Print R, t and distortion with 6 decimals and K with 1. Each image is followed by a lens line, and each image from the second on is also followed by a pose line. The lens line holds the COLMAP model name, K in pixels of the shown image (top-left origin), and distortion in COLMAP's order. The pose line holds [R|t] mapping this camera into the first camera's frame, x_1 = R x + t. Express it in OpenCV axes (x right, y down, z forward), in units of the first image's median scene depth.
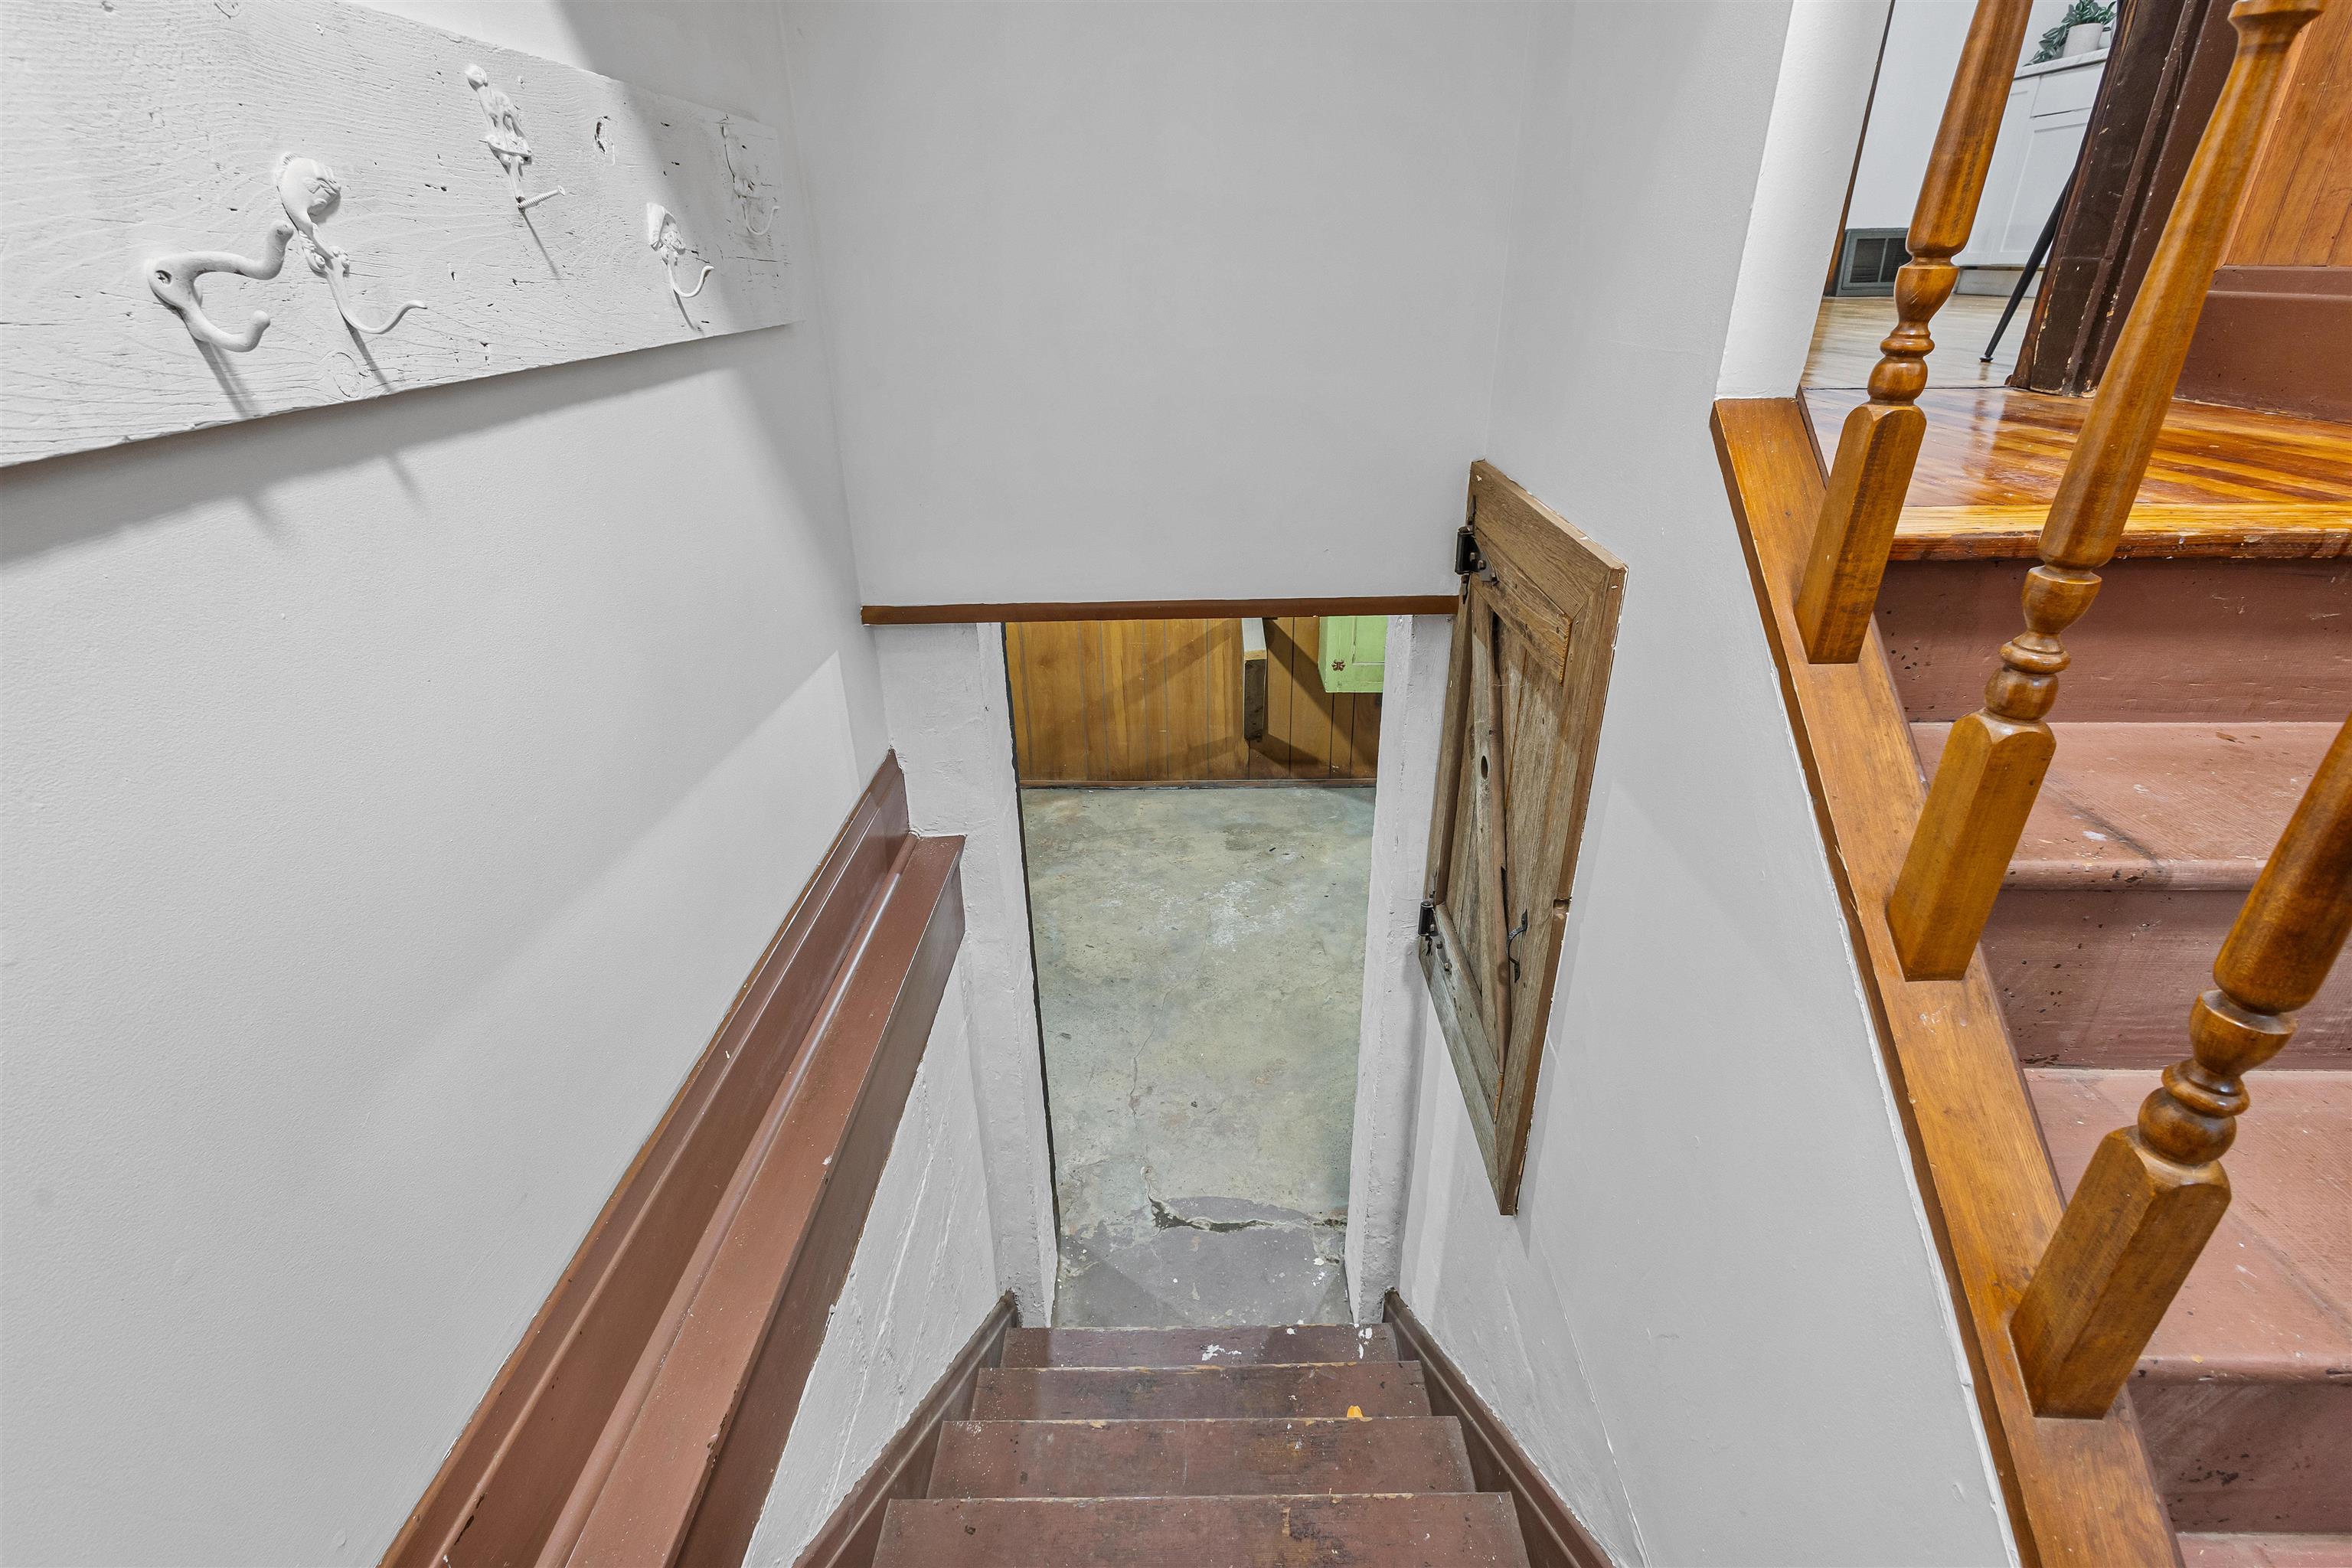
lens RADIAL K [[1084.5, 0, 1178.2], [0, 1084.5, 774.5], [0, 0, 1]] dist [0.006095, -0.001869]
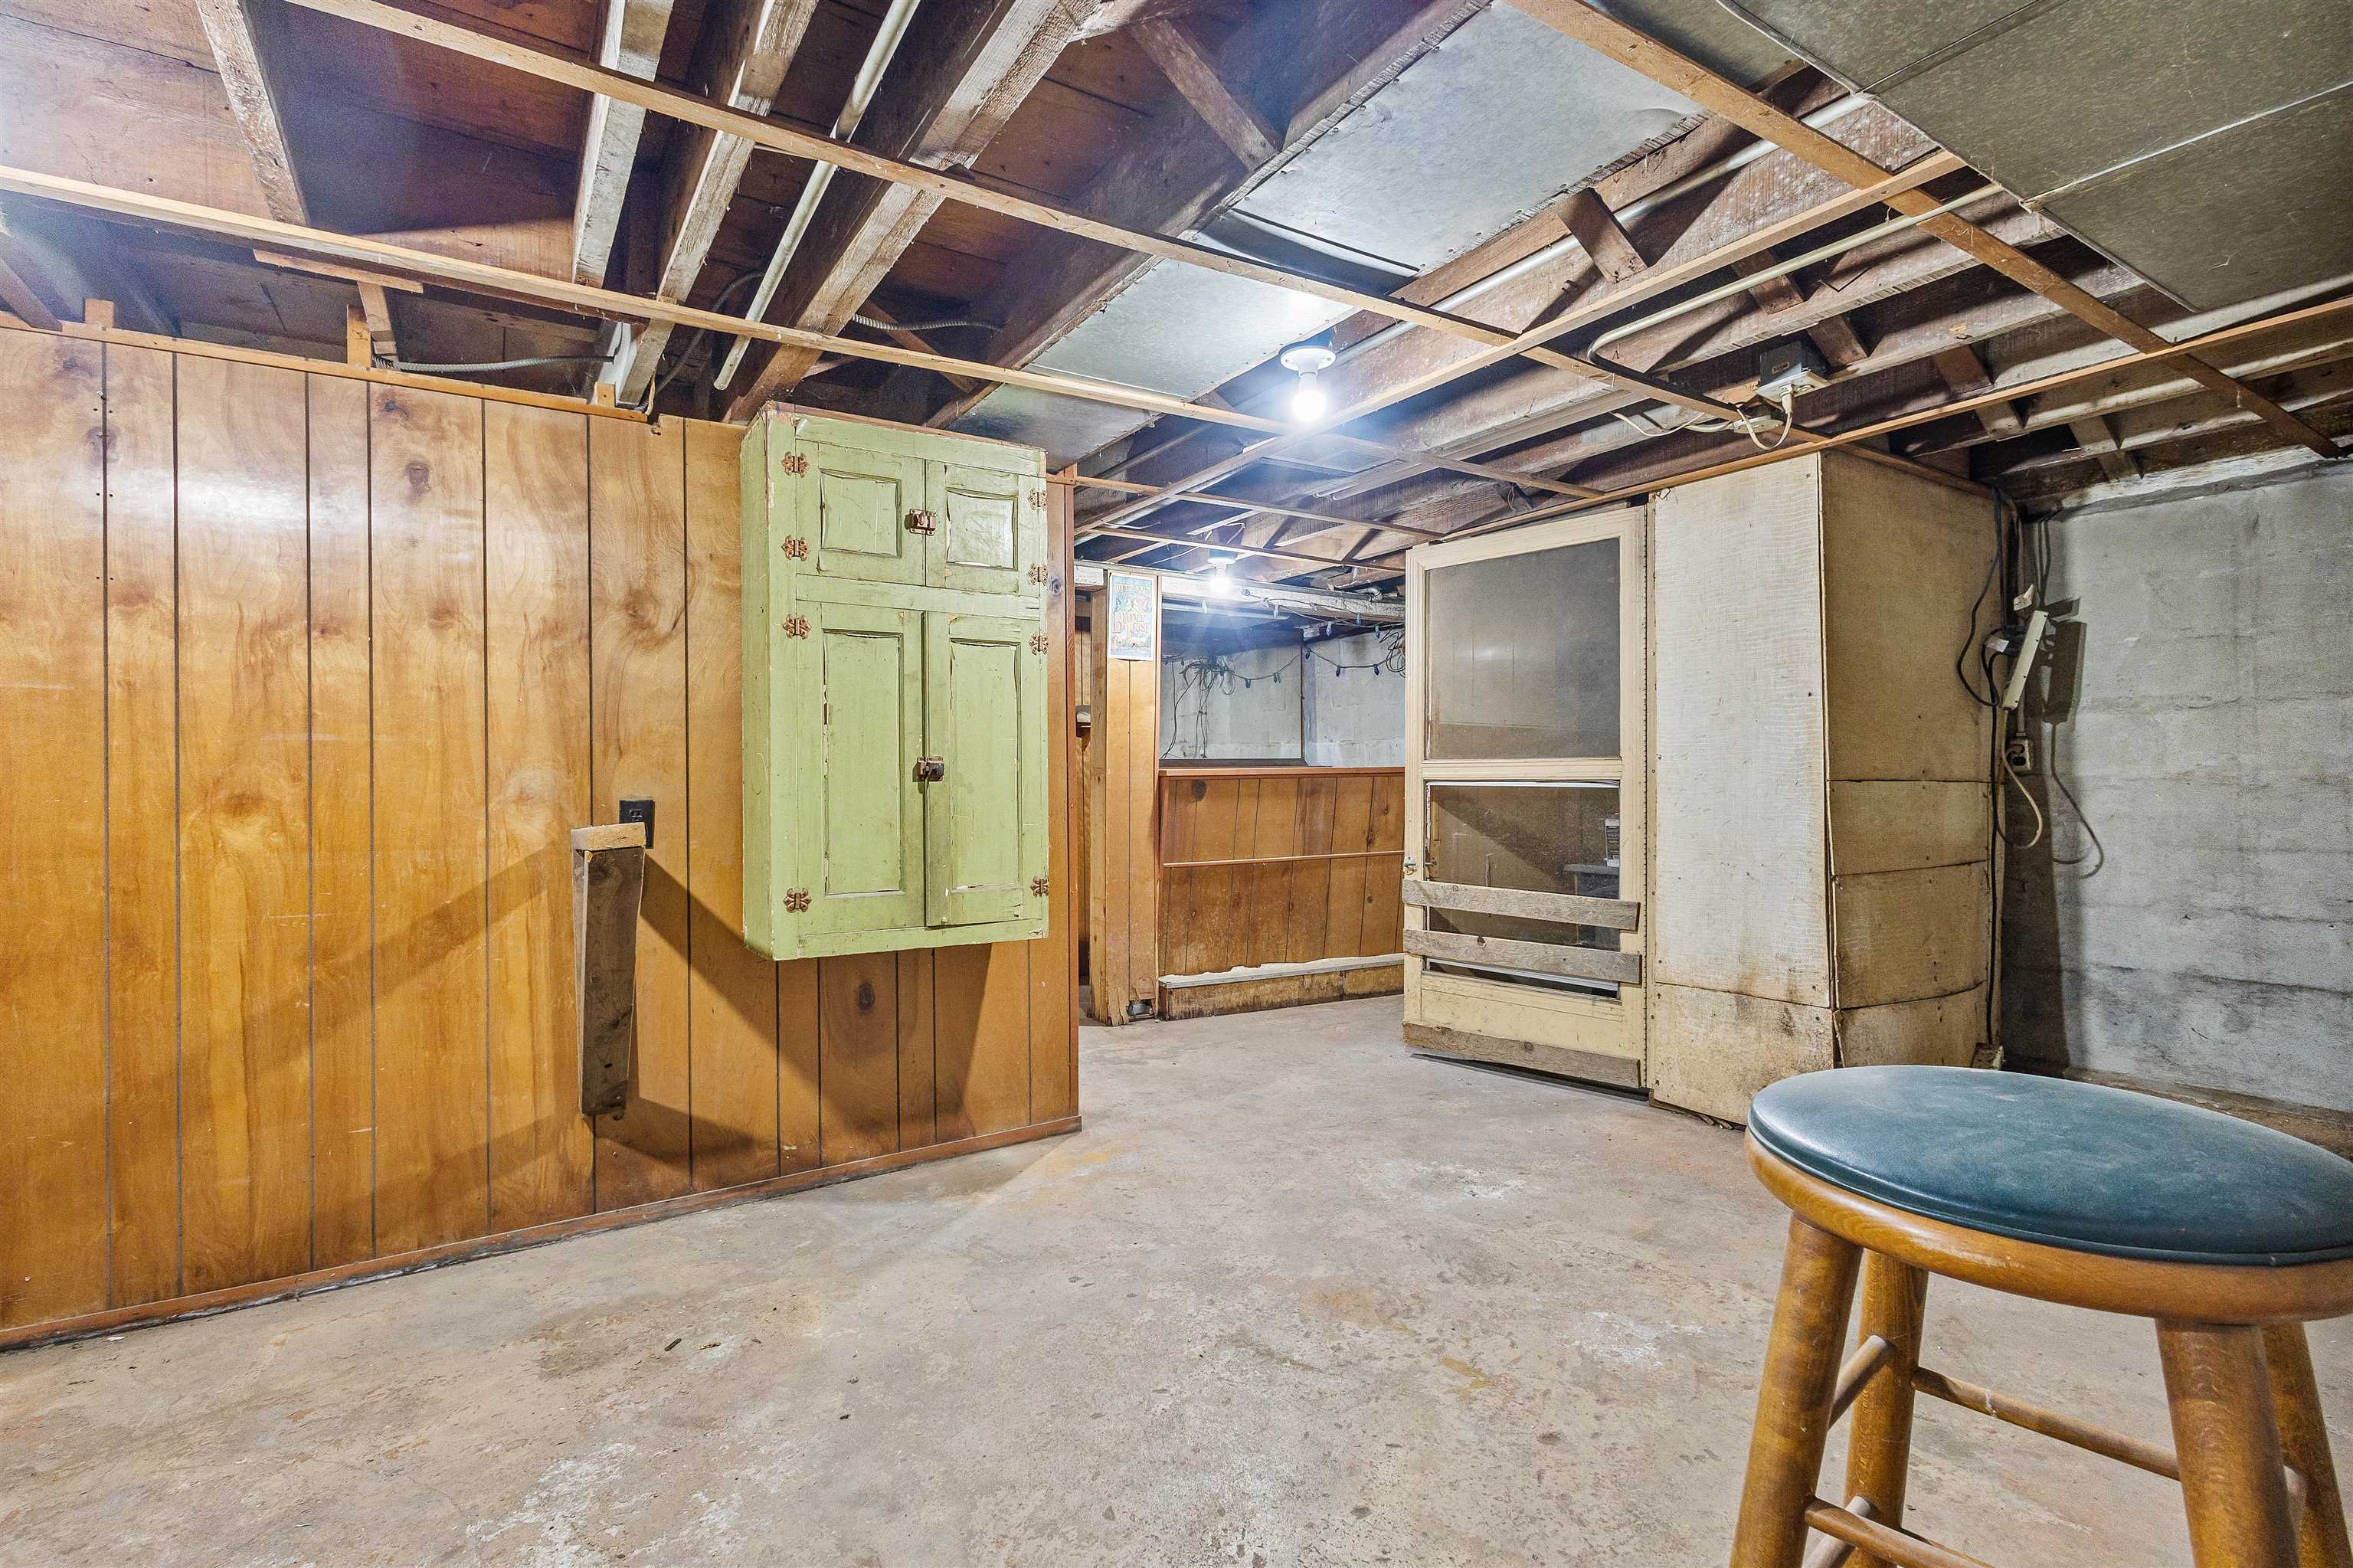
lens RADIAL K [[1085.0, 0, 1171.9], [0, 1085.0, 775.0], [0, 0, 1]] dist [0.006095, -0.001869]
pose [[0.837635, 0.011013, 0.546120, 0.017521], [0.229803, 0.899908, -0.370616, 0.065581], [-0.495539, 0.435941, 0.751263, 0.473038]]
